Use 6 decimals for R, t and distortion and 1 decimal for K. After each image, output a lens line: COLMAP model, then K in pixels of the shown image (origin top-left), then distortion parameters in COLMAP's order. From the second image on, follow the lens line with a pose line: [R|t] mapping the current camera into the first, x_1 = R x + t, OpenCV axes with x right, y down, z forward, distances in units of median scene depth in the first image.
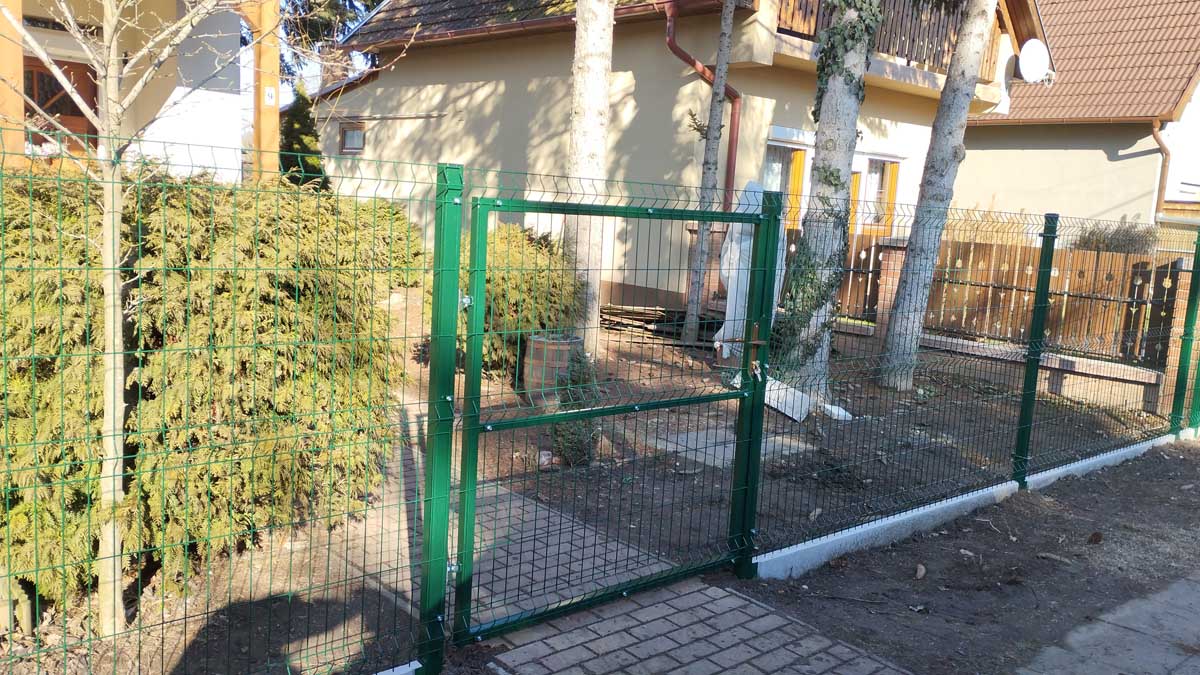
lens RADIAL K [[995.6, 0, 600.0], [0, 995.6, 337.5], [0, 0, 1]] dist [0.046000, -0.002236]
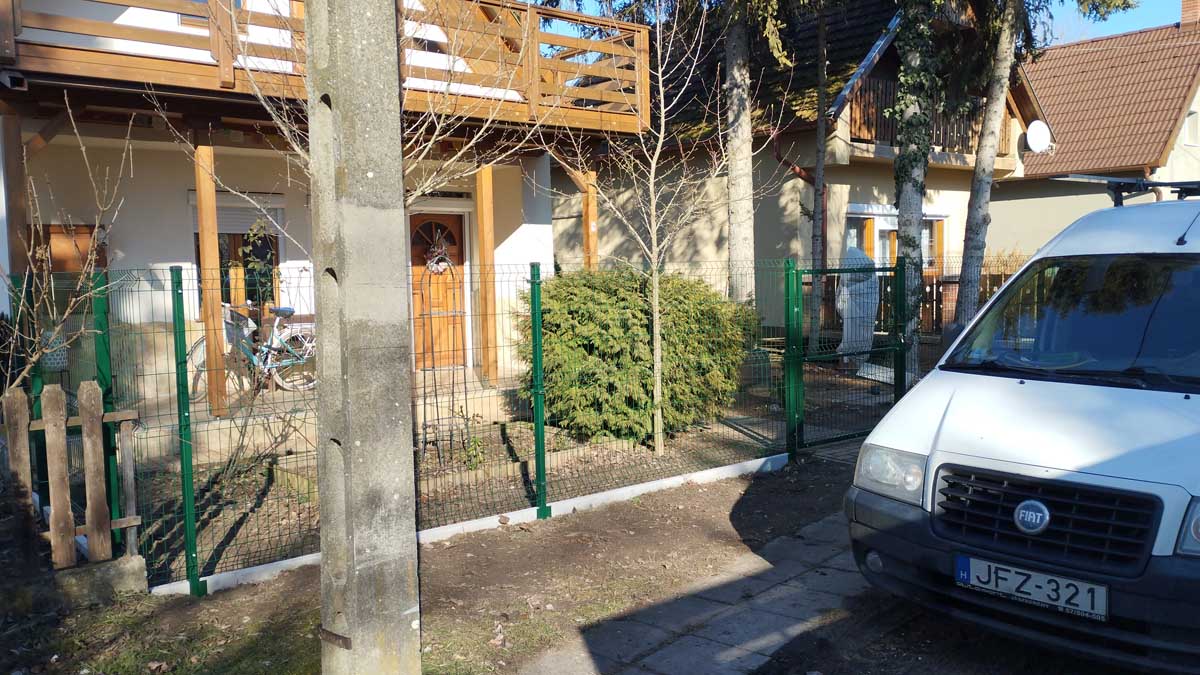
lens RADIAL K [[995.6, 0, 600.0], [0, 995.6, 337.5], [0, 0, 1]] dist [0.046000, -0.002236]
pose [[0.995764, -0.082034, -0.041531, -0.140072], [0.078989, 0.994394, -0.070296, 0.046011], [0.047065, 0.066718, 0.996661, -0.416661]]
